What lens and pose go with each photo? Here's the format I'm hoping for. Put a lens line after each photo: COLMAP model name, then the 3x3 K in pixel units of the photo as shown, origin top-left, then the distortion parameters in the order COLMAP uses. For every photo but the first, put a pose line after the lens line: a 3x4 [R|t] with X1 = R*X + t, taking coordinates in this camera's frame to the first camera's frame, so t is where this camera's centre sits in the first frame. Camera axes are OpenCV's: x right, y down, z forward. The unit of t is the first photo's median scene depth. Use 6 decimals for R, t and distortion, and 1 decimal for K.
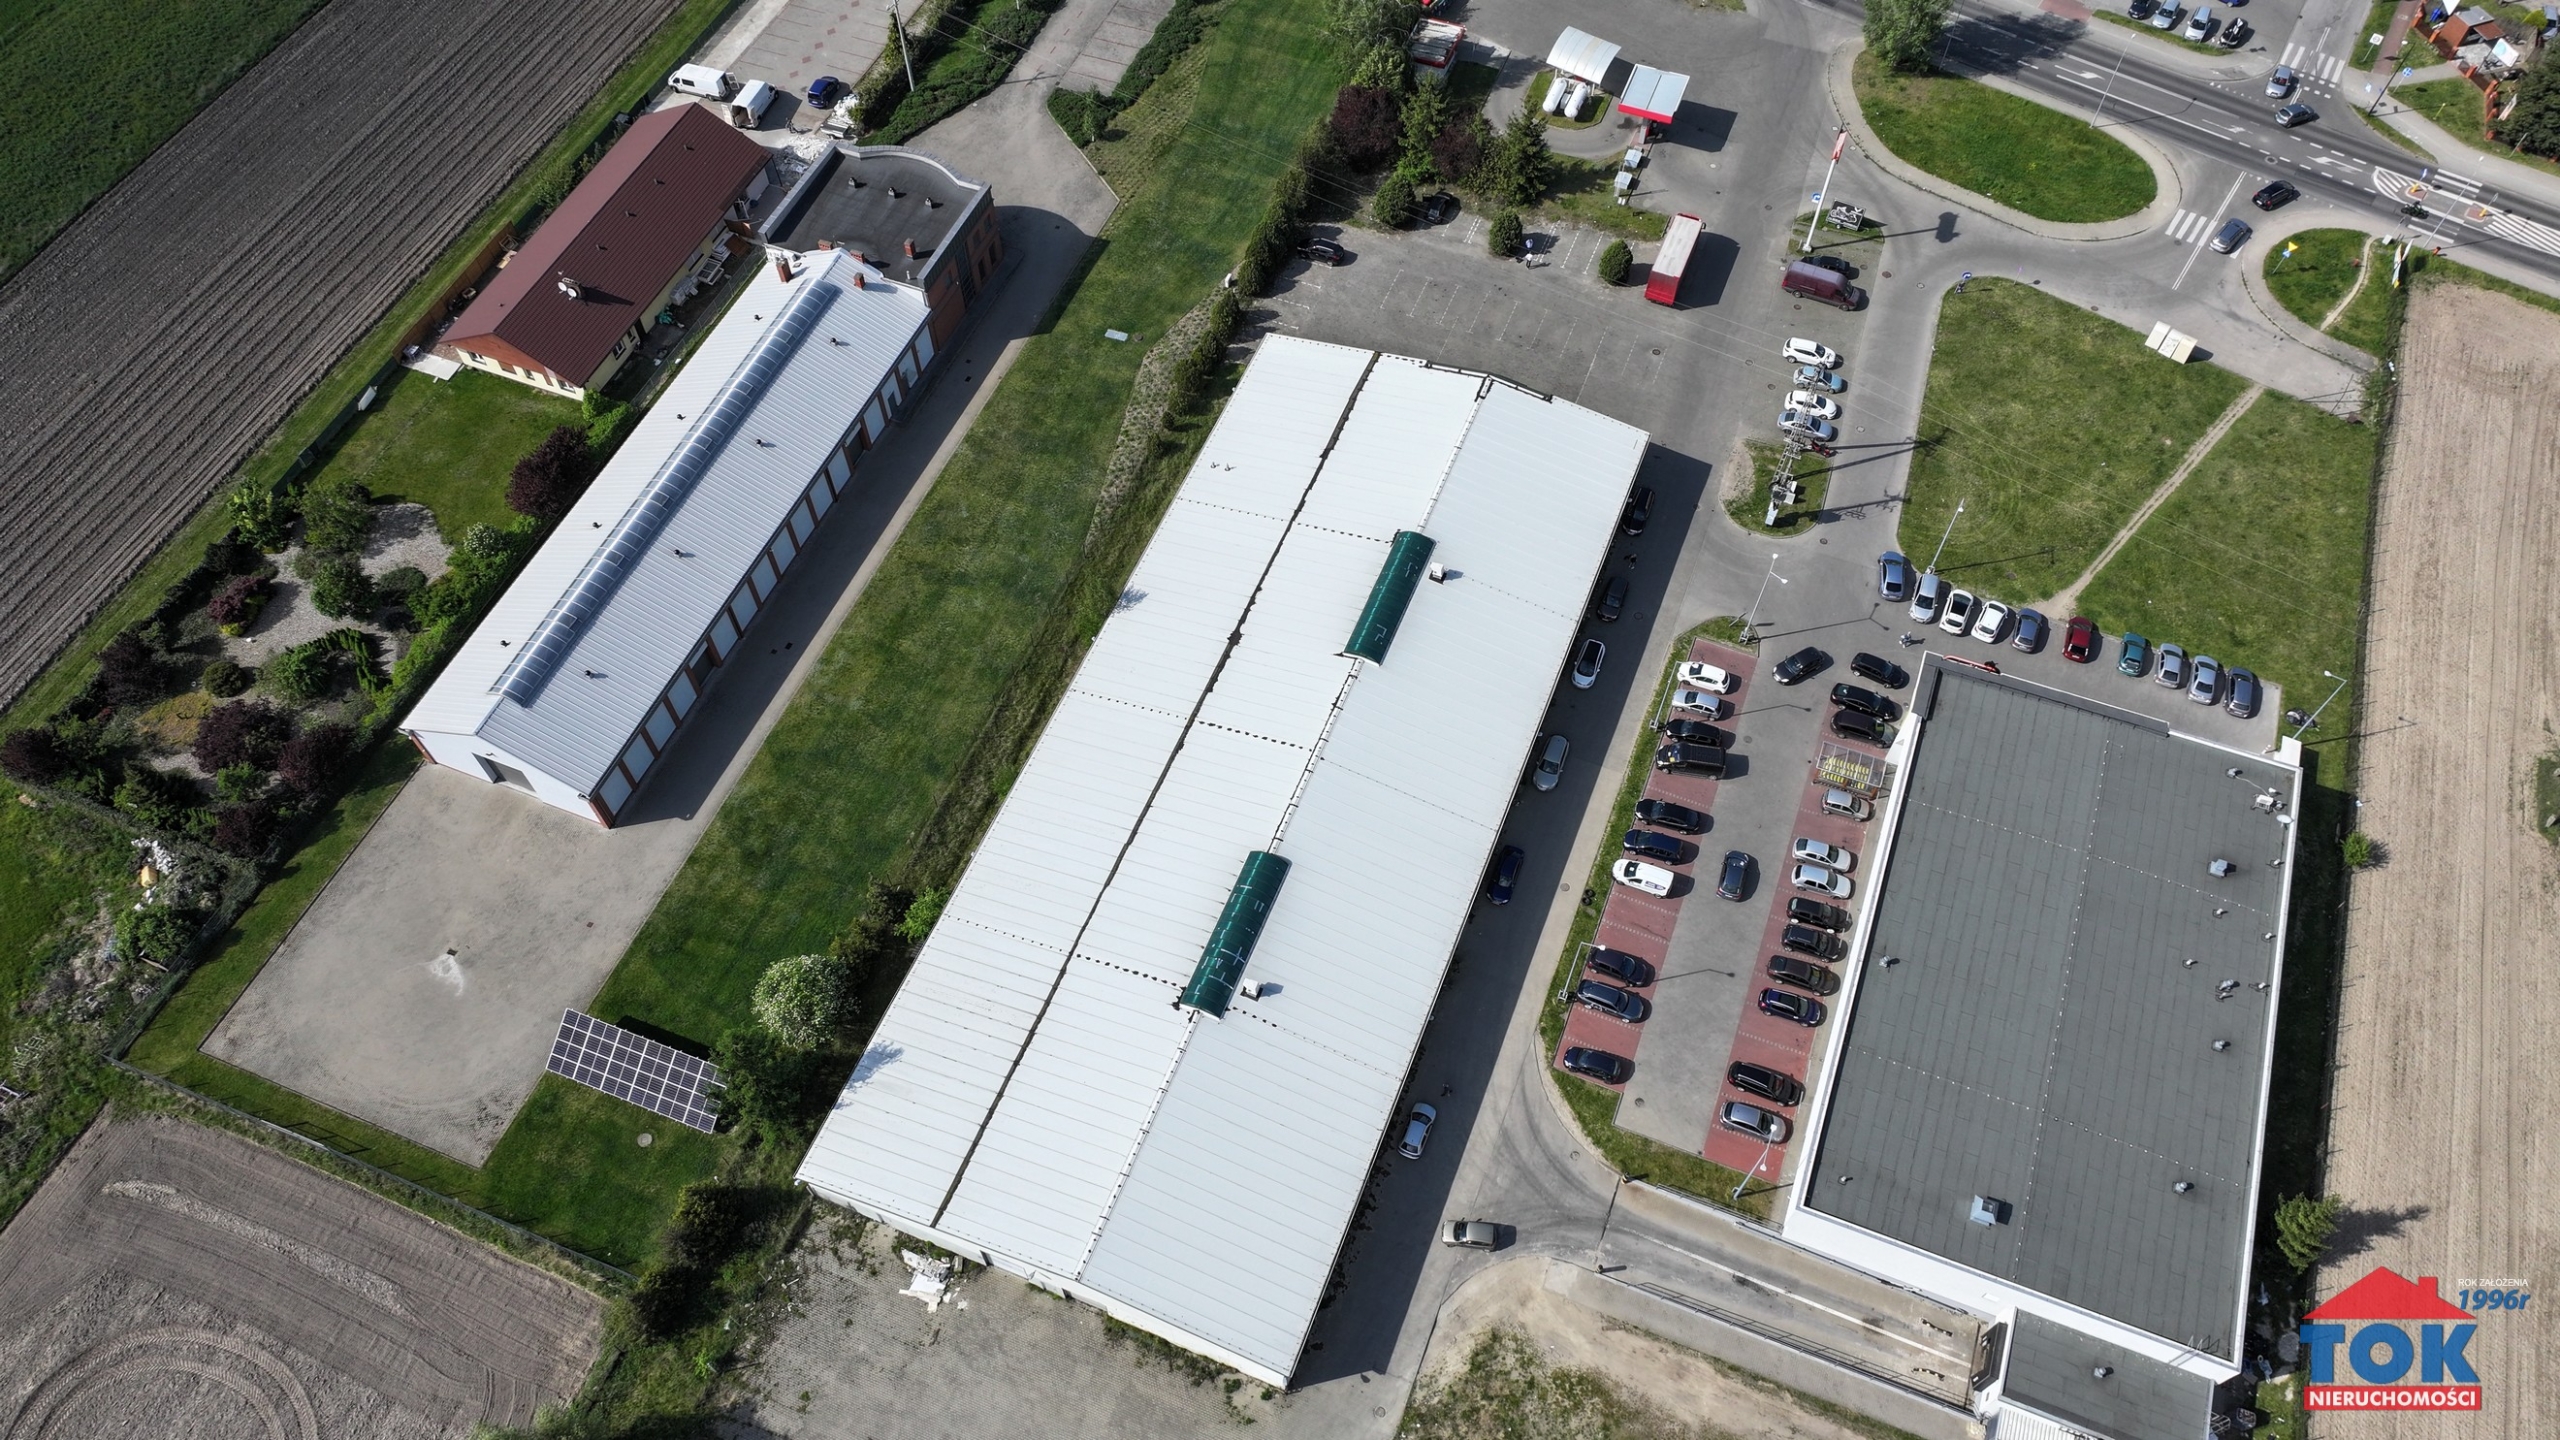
lens RADIAL K [[1799.1, 0, 1283.3], [0, 1799.1, 715.1], [0, 0, 1]] dist [0.003658, 0.010215]
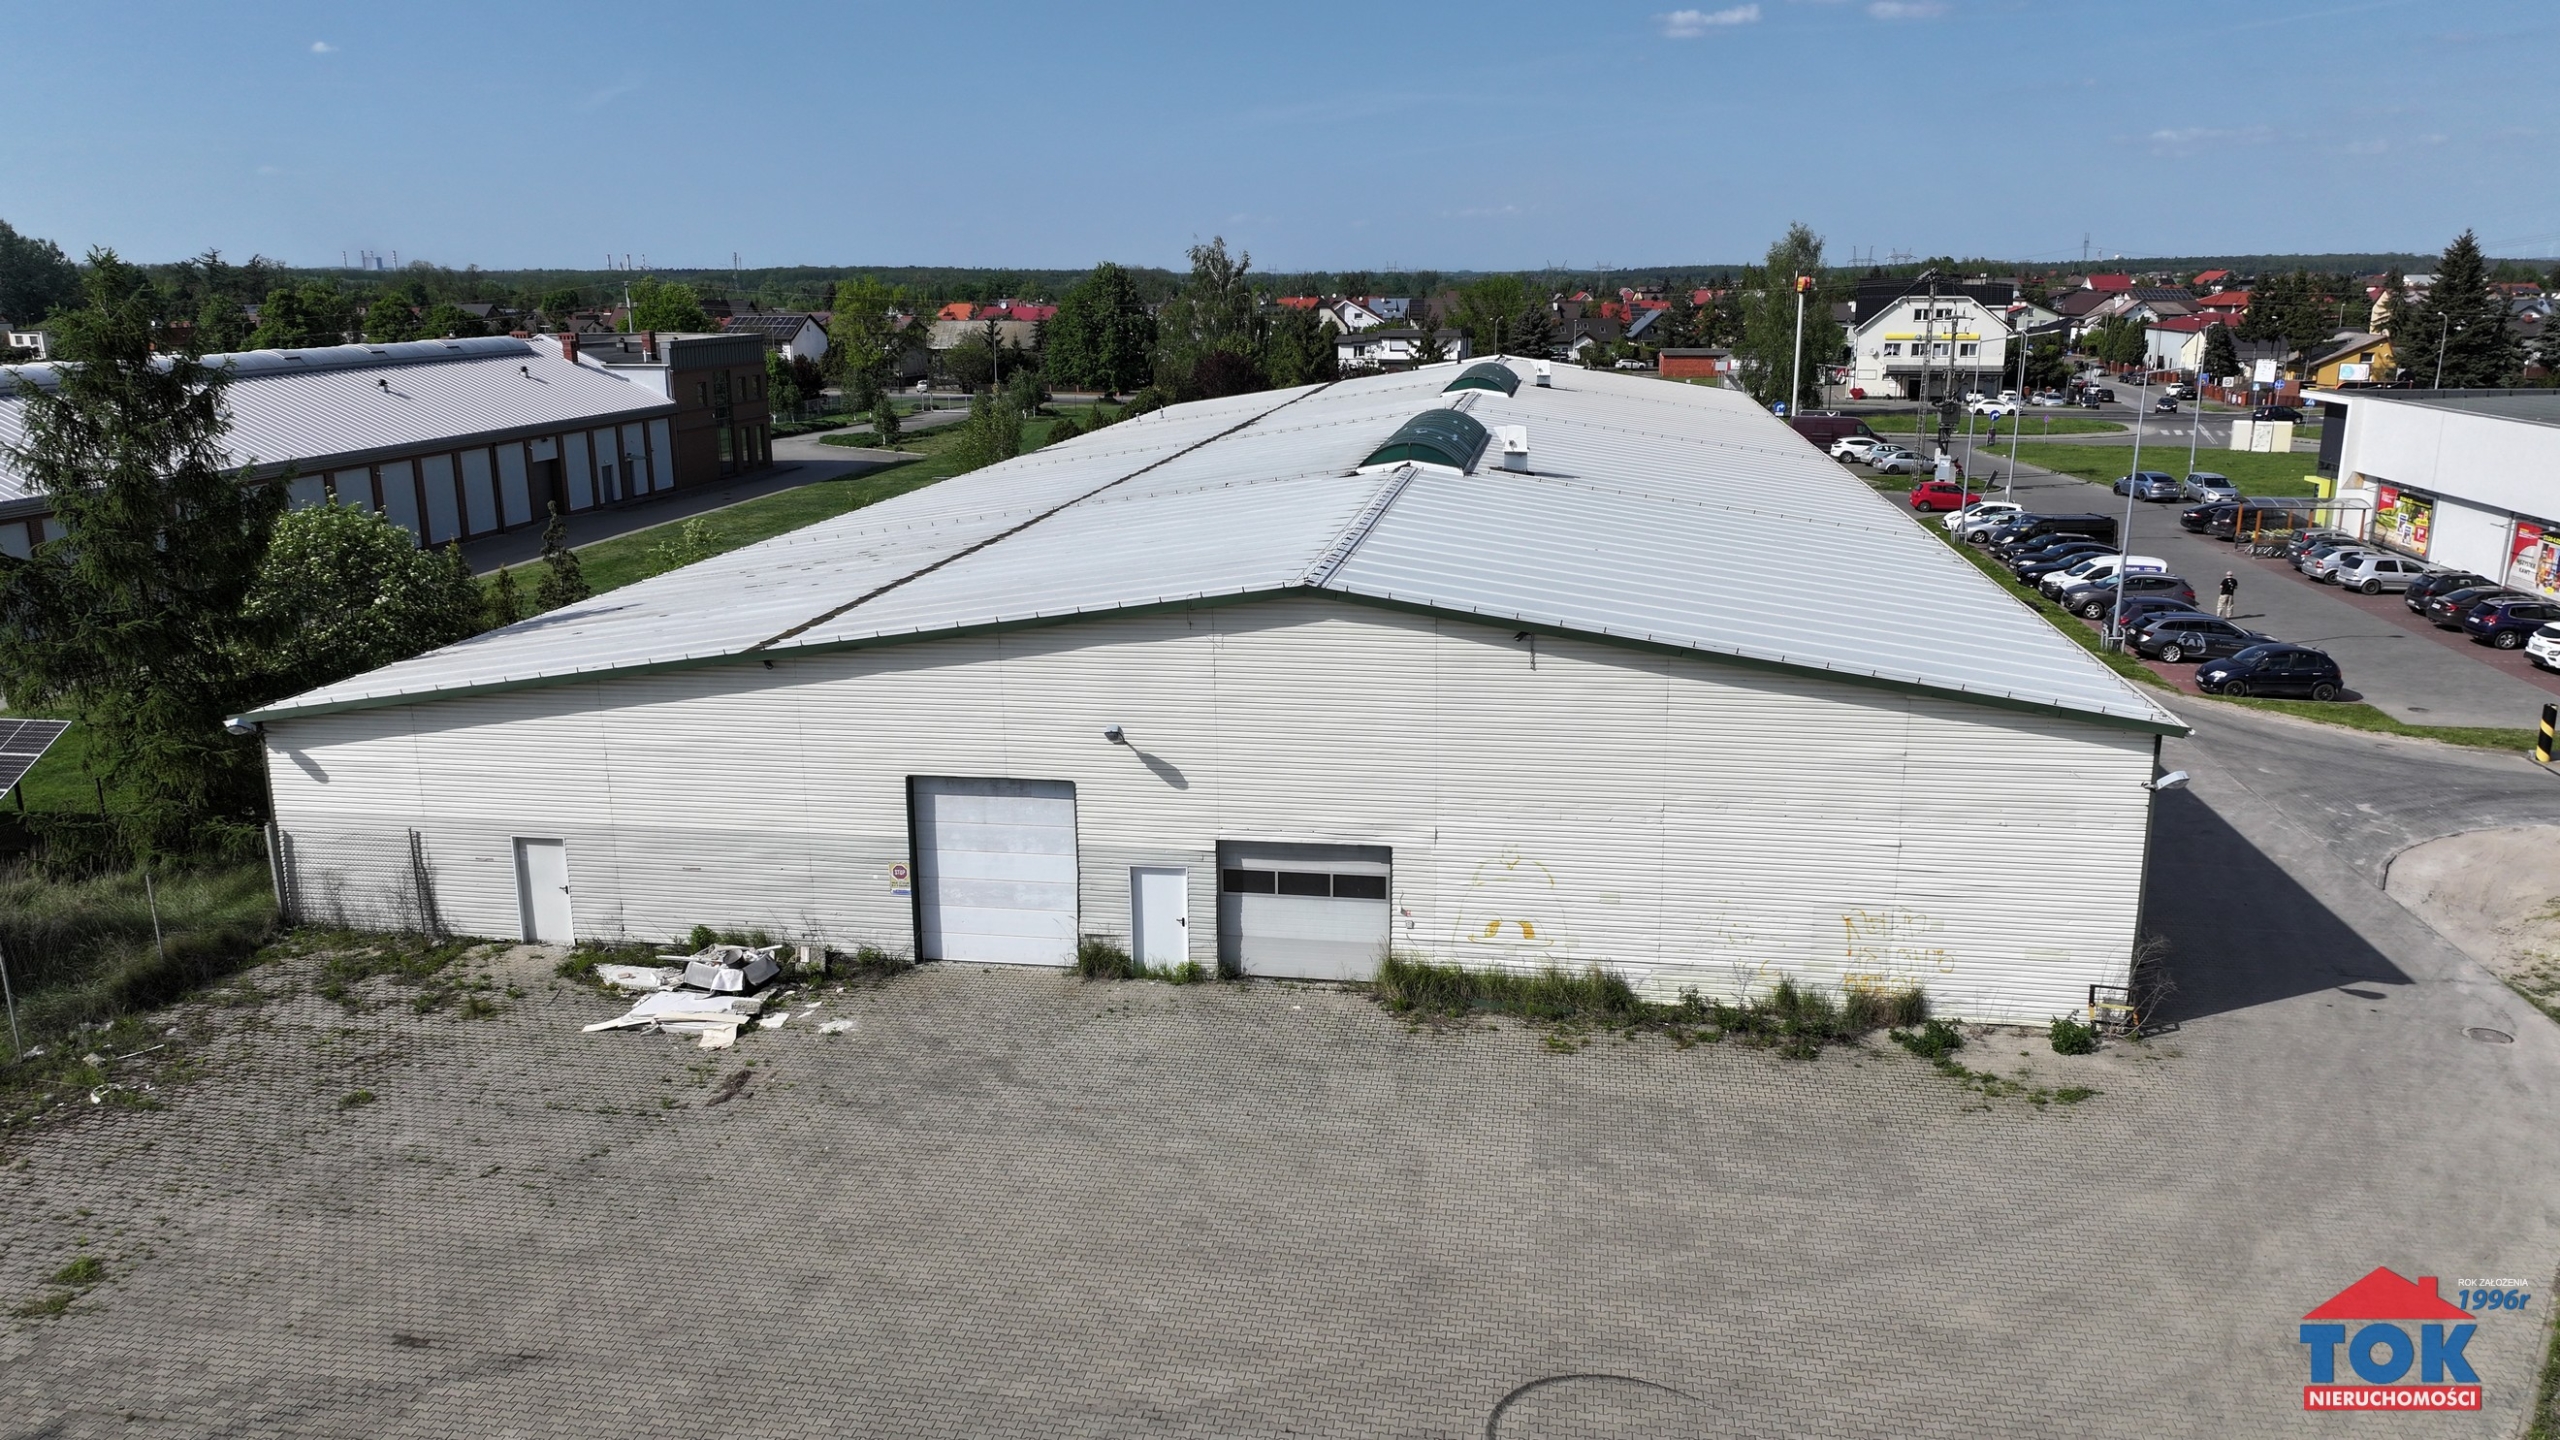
lens RADIAL K [[1799.1, 0, 1283.3], [0, 1799.1, 715.1], [0, 0, 1]] dist [0.003658, 0.010215]
pose [[0.975659, -0.056063, 0.212005, -0.143981], [0.185588, 0.726091, -0.662079, 0.412605], [-0.116817, 0.685309, 0.718822, 0.662989]]
